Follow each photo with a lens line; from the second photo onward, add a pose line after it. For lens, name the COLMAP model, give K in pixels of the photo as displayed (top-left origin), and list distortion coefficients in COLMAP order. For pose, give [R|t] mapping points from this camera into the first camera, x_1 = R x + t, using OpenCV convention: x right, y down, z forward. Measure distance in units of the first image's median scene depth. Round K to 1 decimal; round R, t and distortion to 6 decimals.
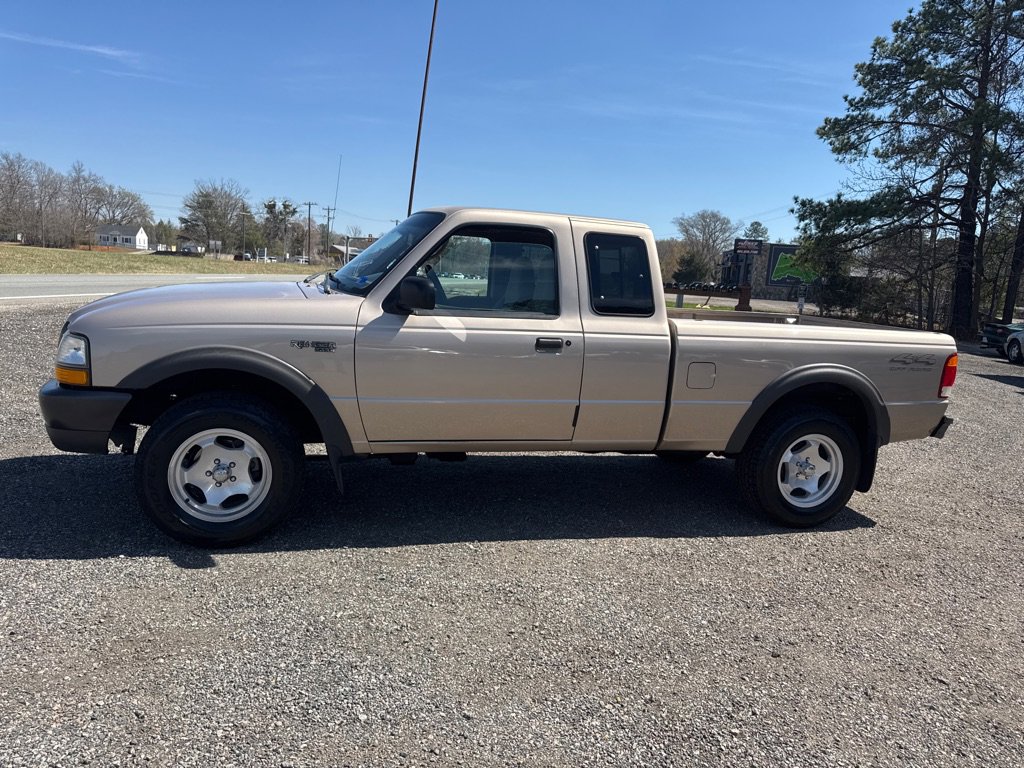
lens RADIAL K [[726.7, 0, 519.0], [0, 726.7, 383.0], [0, 0, 1]] dist [0.038027, -0.046844]
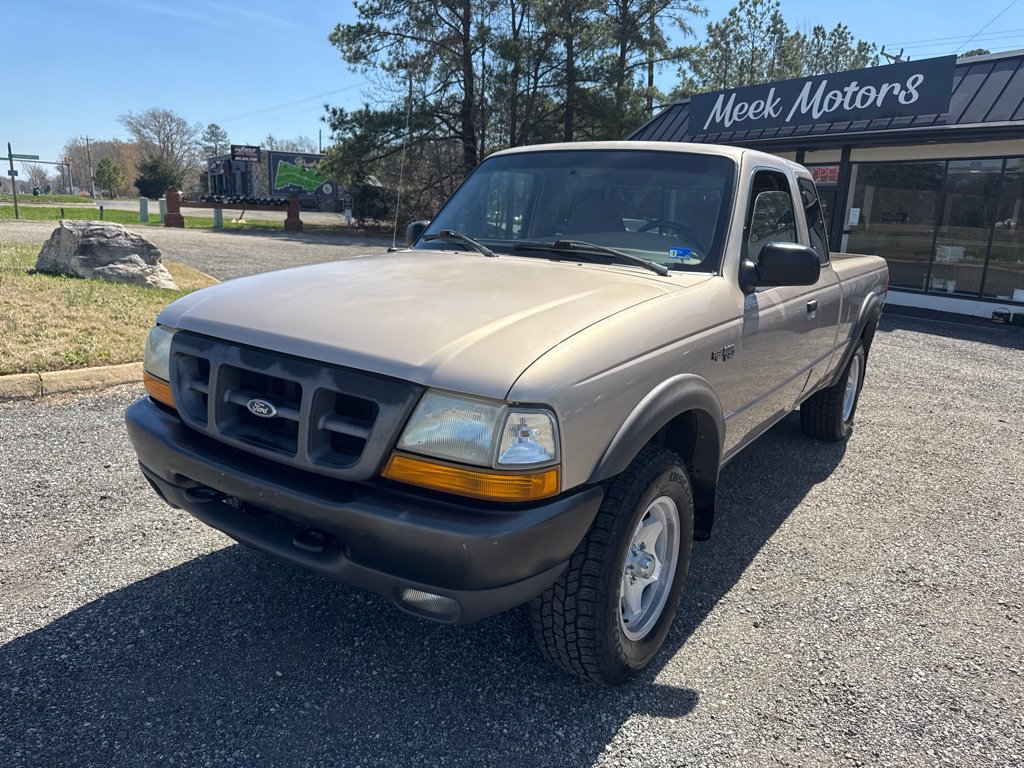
lens RADIAL K [[726.7, 0, 517.3], [0, 726.7, 374.2], [0, 0, 1]] dist [0.038027, -0.046844]
pose [[0.766338, -0.178922, 0.617019, -0.690136], [0.109058, 0.982726, 0.149519, -0.125463], [-0.633113, -0.047291, 0.772613, 0.444855]]
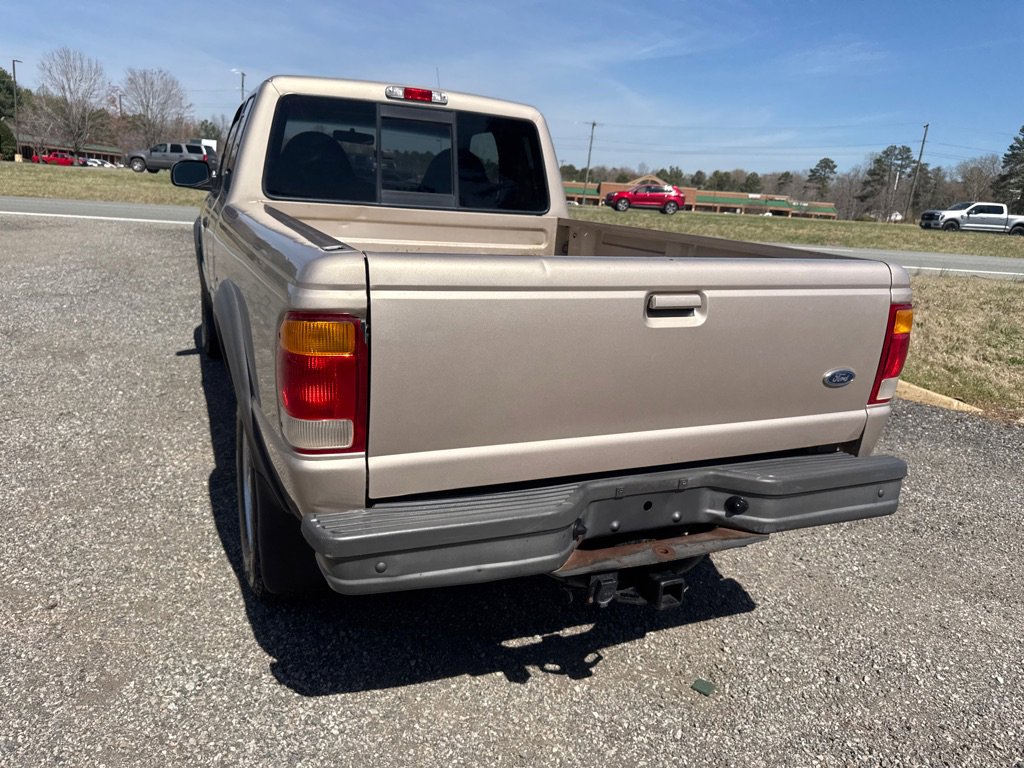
lens RADIAL K [[726.7, 0, 515.5], [0, 726.7, 386.3], [0, 0, 1]] dist [0.038027, -0.046844]
pose [[0.145460, 0.203994, -0.968105, 0.932852], [-0.206185, 0.963278, 0.171997, -0.082905], [0.967641, 0.174590, 0.182178, 1.074443]]
